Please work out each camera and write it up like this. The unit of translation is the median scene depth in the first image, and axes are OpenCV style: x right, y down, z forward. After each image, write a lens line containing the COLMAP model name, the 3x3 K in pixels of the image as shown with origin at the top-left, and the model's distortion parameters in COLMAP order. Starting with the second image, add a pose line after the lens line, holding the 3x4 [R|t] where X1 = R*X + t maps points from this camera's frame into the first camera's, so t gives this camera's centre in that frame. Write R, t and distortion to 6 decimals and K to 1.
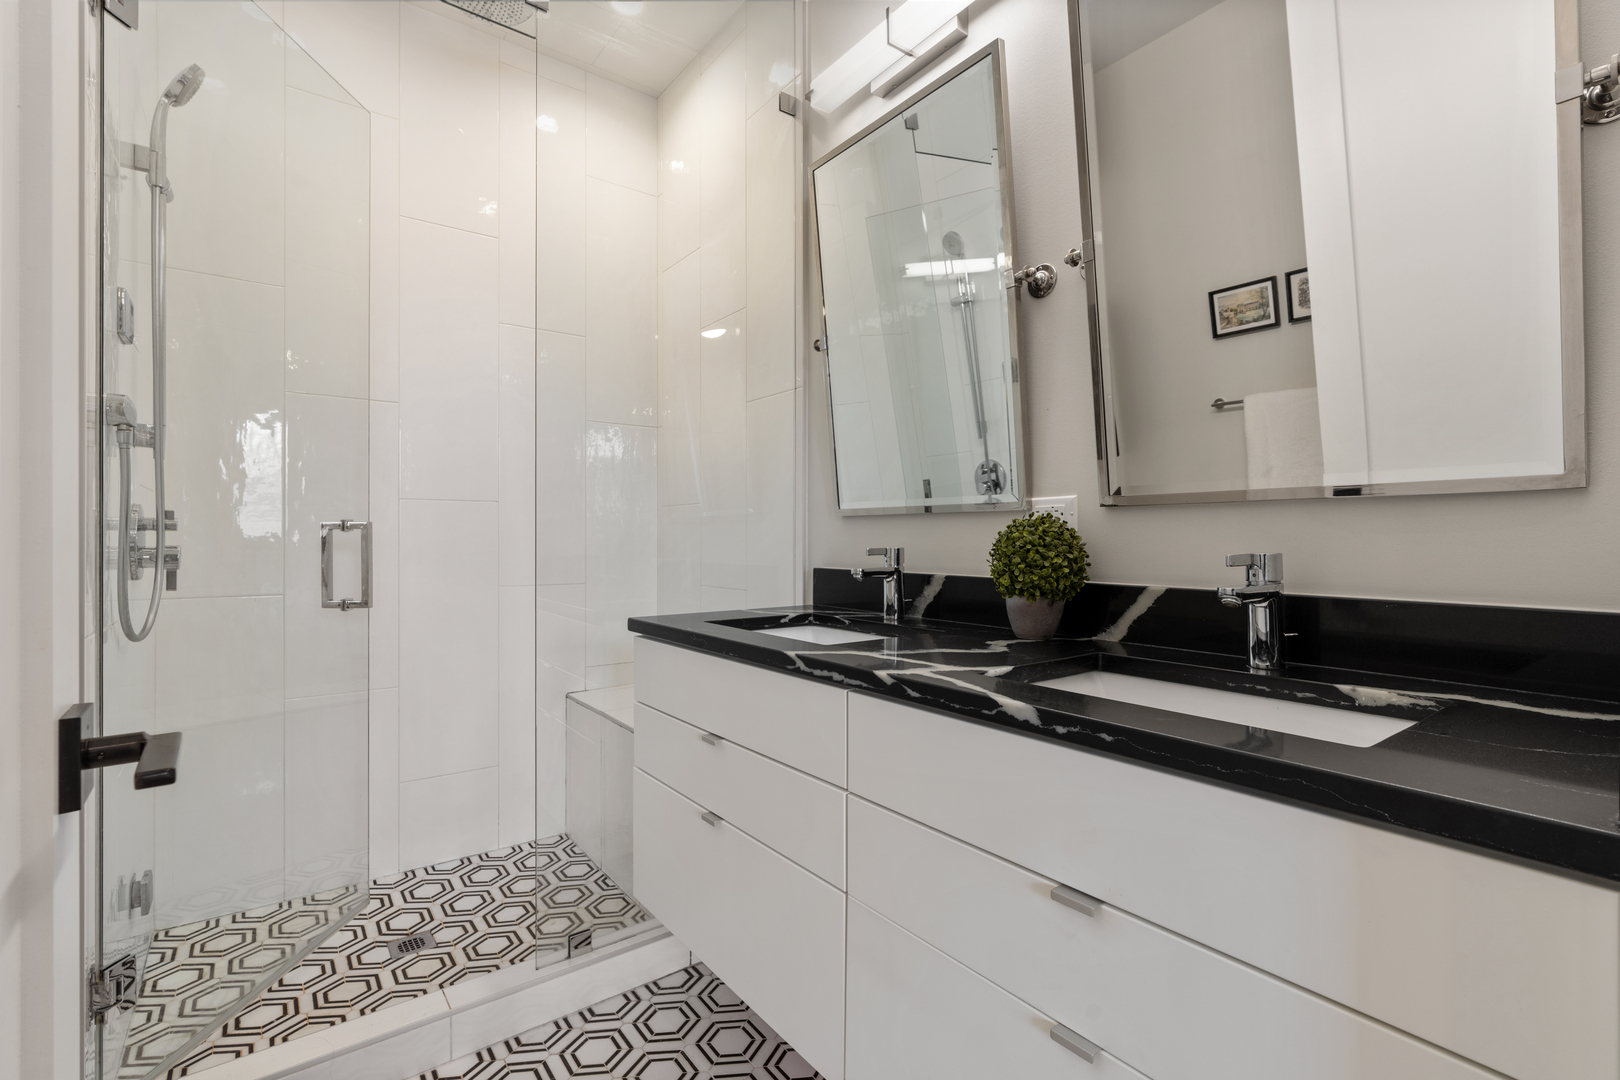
lens RADIAL K [[738.6, 0, 807.0], [0, 738.6, 544.0], [0, 0, 1]] dist [-0.009715, 0.003573]
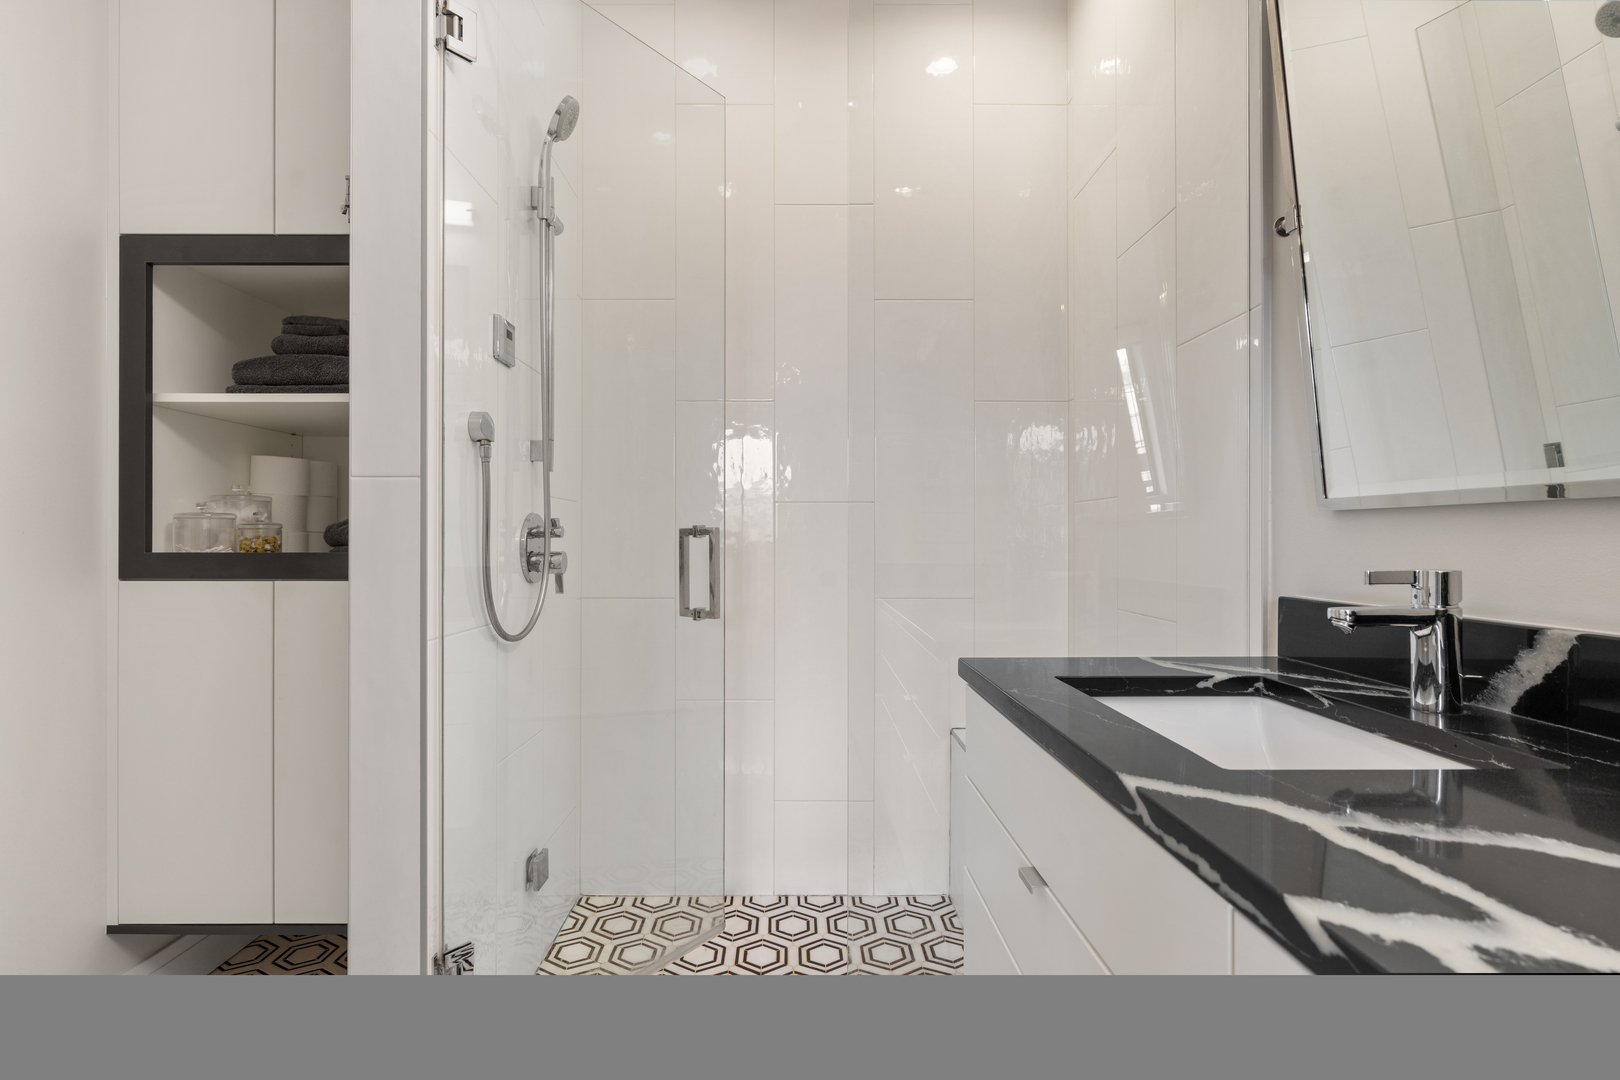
lens RADIAL K [[747.3, 0, 811.0], [0, 747.3, 536.4], [0, 0, 1]] dist [-0.009030, 0.003618]
pose [[0.798639, -0.001327, -0.601809, 0.077497], [-0.003110, 0.999975, -0.006332, -0.012599], [0.601802, 0.006929, 0.798615, 0.311120]]
